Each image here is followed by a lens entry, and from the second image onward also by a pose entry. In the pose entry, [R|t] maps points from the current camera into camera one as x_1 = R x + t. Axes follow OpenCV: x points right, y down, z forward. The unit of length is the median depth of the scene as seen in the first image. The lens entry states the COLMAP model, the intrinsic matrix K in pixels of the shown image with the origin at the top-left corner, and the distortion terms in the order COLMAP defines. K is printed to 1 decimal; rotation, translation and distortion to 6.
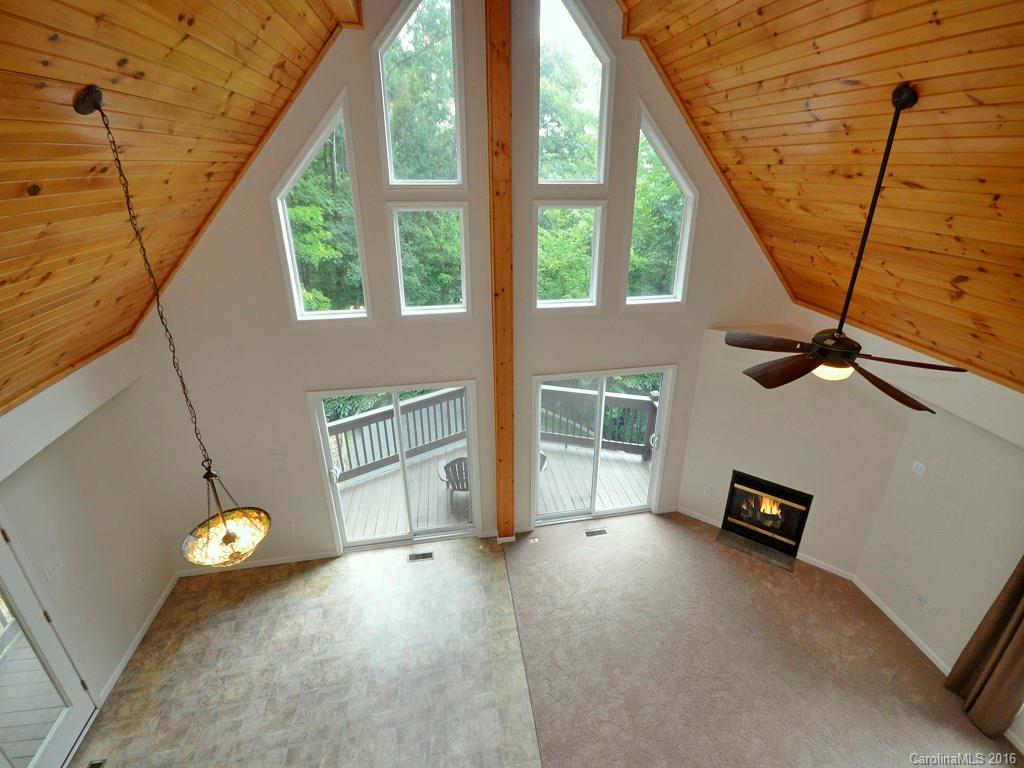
lens RADIAL K [[453.0, 0, 523.0], [0, 453.0, 352.7], [0, 0, 1]] dist [0.010300, -0.011986]
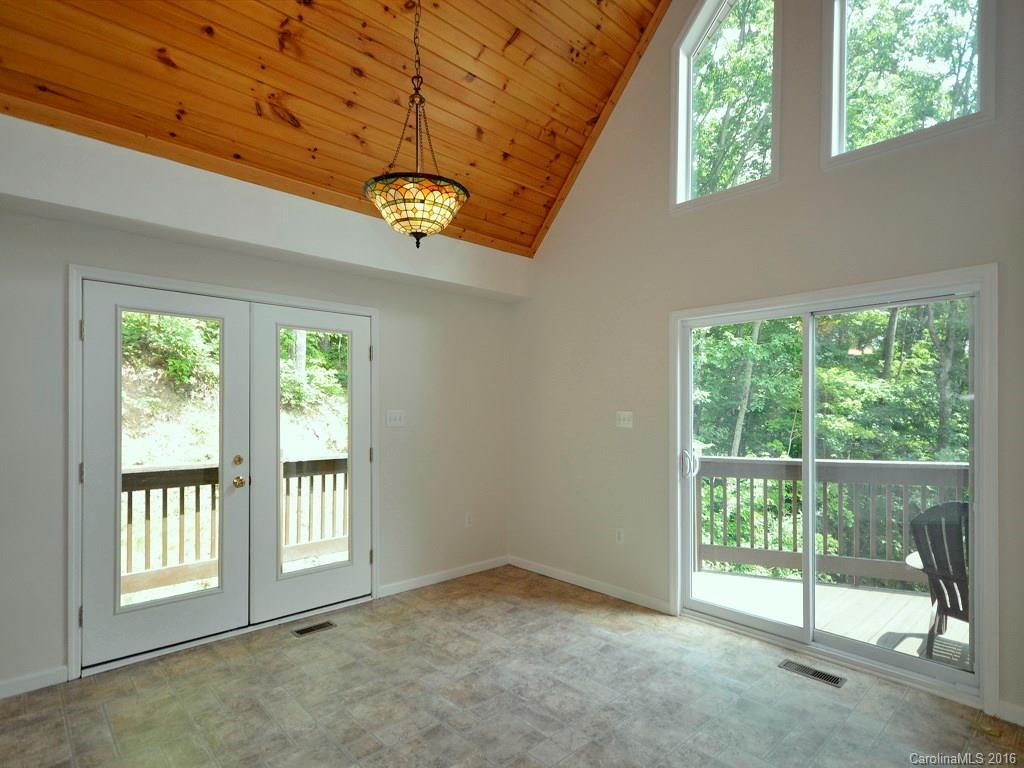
lens RADIAL K [[533.4, 0, 507.8], [0, 533.4, 417.6], [0, 0, 1]] dist [-0.000987, -0.000029]
pose [[0.529644, 0.001961, -0.848218, 0.091912], [-0.306490, 0.932877, -0.189221, 0.487332], [0.790912, 0.360190, 0.494694, 0.466658]]
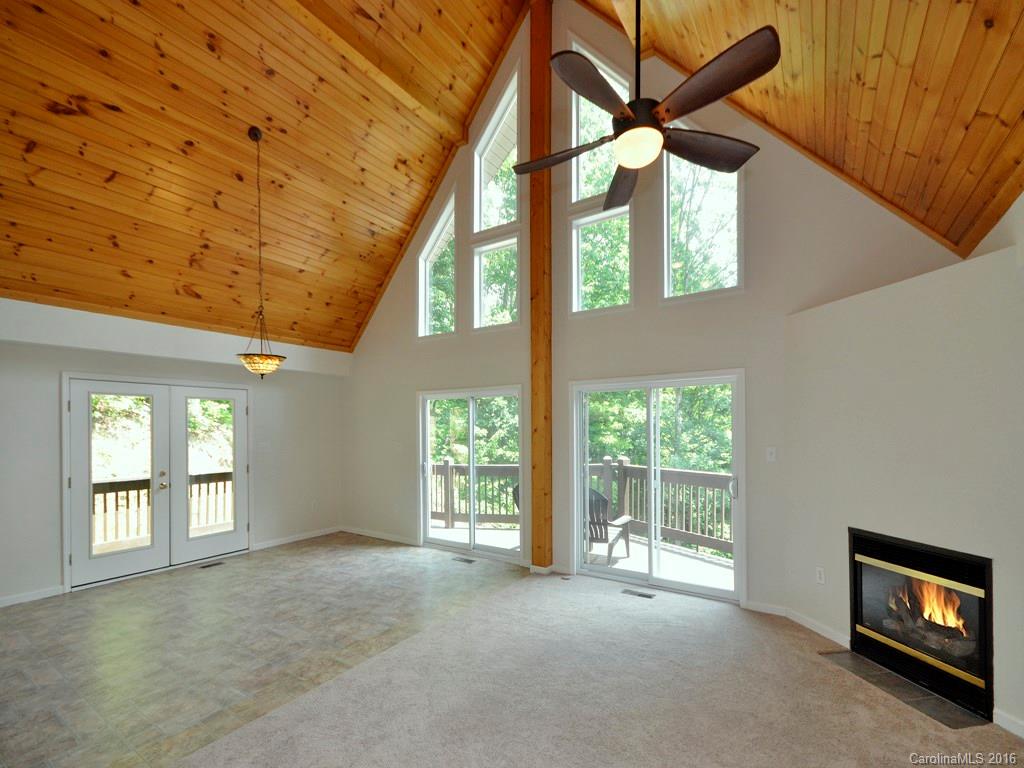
lens RADIAL K [[448.5, 0, 506.5], [0, 448.5, 432.5], [0, 0, 1]] dist [0.028224, -0.013394]
pose [[0.715673, -0.005908, -0.698410, 0.692337], [-0.244040, 0.934821, -0.257980, 0.504045], [0.654413, 0.355070, 0.667585, 0.321412]]
